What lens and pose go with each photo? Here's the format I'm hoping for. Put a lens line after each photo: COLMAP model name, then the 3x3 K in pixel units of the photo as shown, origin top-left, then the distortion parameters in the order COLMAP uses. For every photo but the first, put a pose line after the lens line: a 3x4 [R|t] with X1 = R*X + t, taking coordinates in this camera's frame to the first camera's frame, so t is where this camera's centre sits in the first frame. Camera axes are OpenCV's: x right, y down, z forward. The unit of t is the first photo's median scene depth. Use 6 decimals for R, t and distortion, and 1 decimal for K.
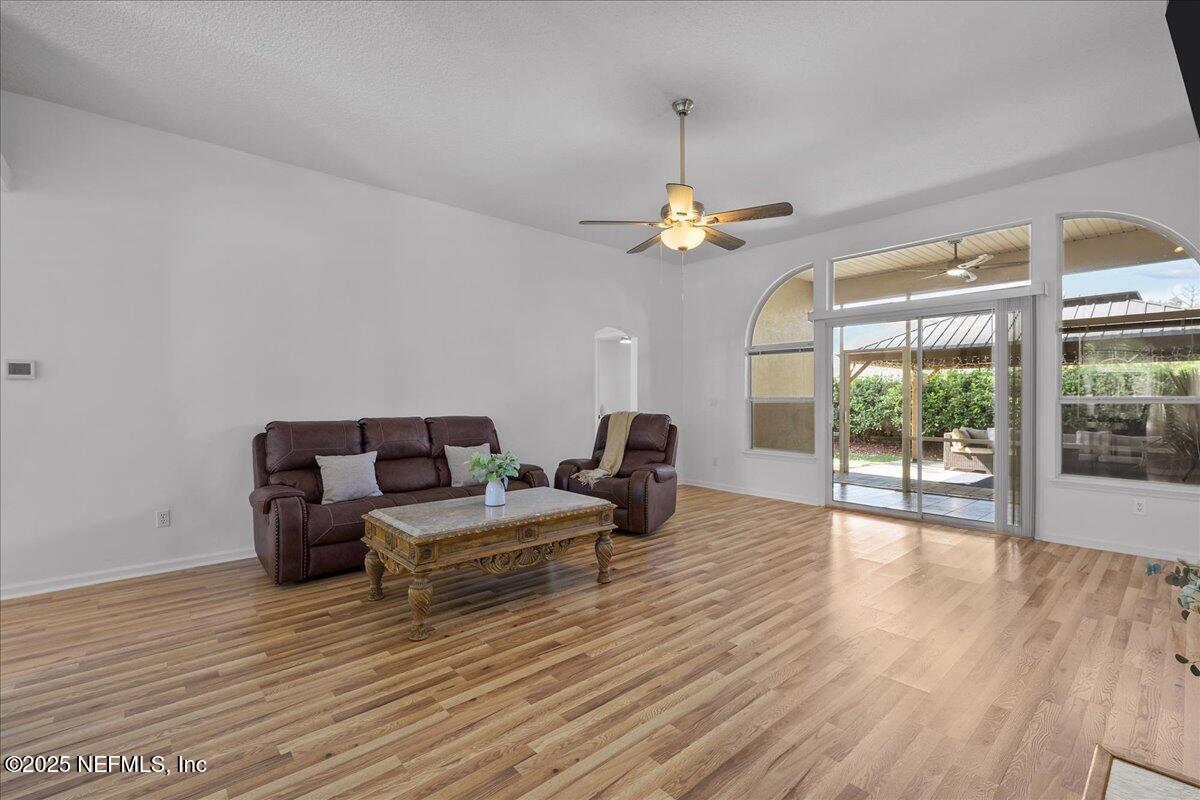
lens RADIAL K [[533.0, 0, 600.0], [0, 533.0, 400.0], [0, 0, 1]] dist [-0.001448, -0.000545]
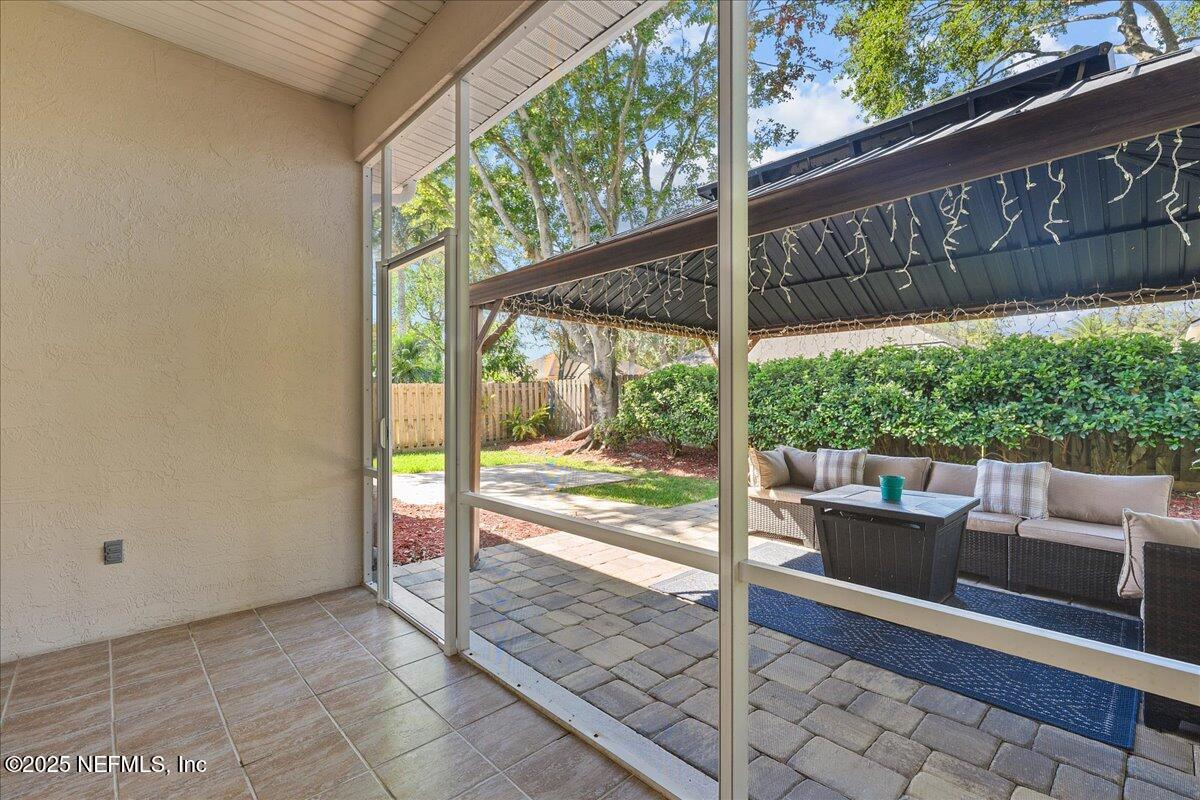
lens RADIAL K [[533.0, 0, 600.0], [0, 533.0, 400.0], [0, 0, 1]] dist [-0.001448, -0.000545]
pose [[0.999691, -0.003899, 0.024547, 0.518049], [0.003944, 0.999991, -0.001779, 0.006661], [-0.024539, 0.001875, 0.999697, 0.510292]]
